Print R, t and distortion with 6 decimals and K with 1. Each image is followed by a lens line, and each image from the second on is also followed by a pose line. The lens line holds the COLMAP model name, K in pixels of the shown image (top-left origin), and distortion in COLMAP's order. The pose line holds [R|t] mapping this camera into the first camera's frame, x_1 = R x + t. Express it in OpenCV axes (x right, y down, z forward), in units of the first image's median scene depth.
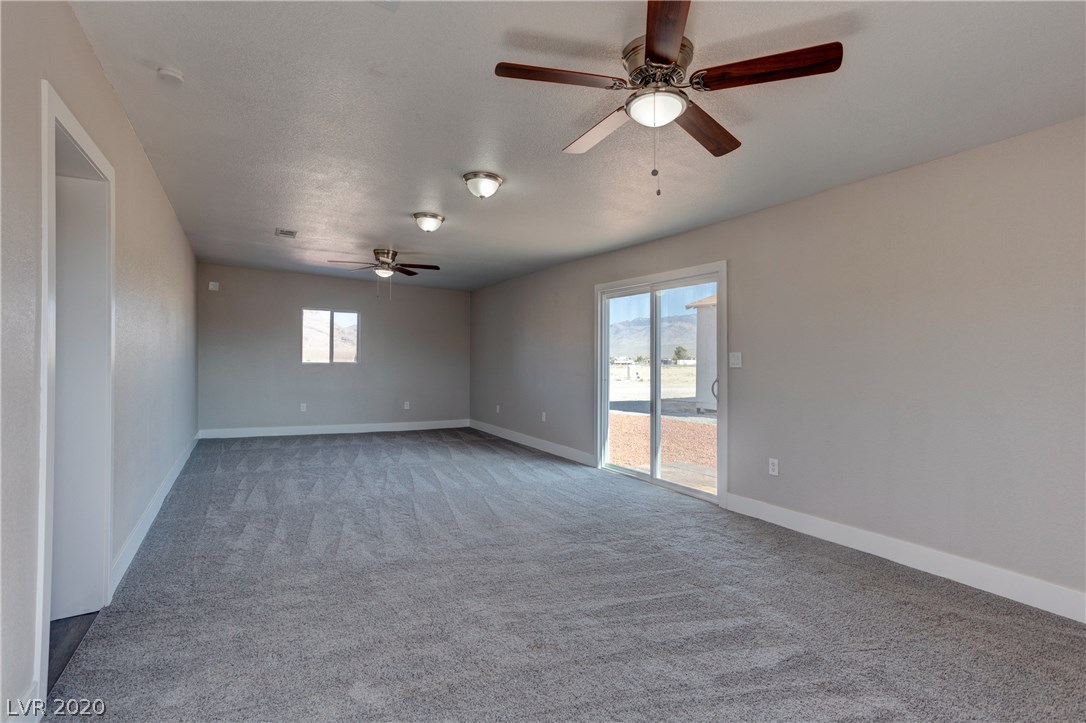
lens RADIAL K [[551.5, 0, 530.5], [0, 551.5, 362.1], [0, 0, 1]] dist [-0.001646, 0.000785]
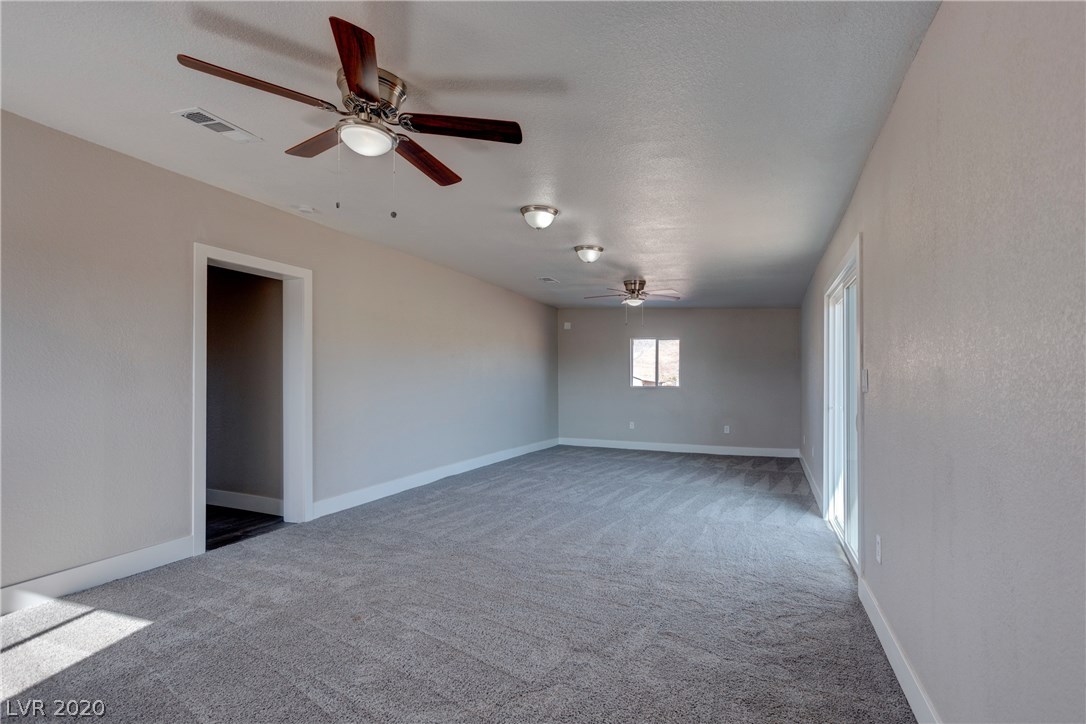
lens RADIAL K [[529.5, 0, 543.5], [0, 529.5, 371.7], [0, 0, 1]] dist [-0.038996, 0.044688]
pose [[0.660051, -0.017260, -0.751022, 0.553404], [-0.005330, 0.999603, -0.027657, 0.005893], [0.751202, 0.022258, 0.659697, 0.264249]]
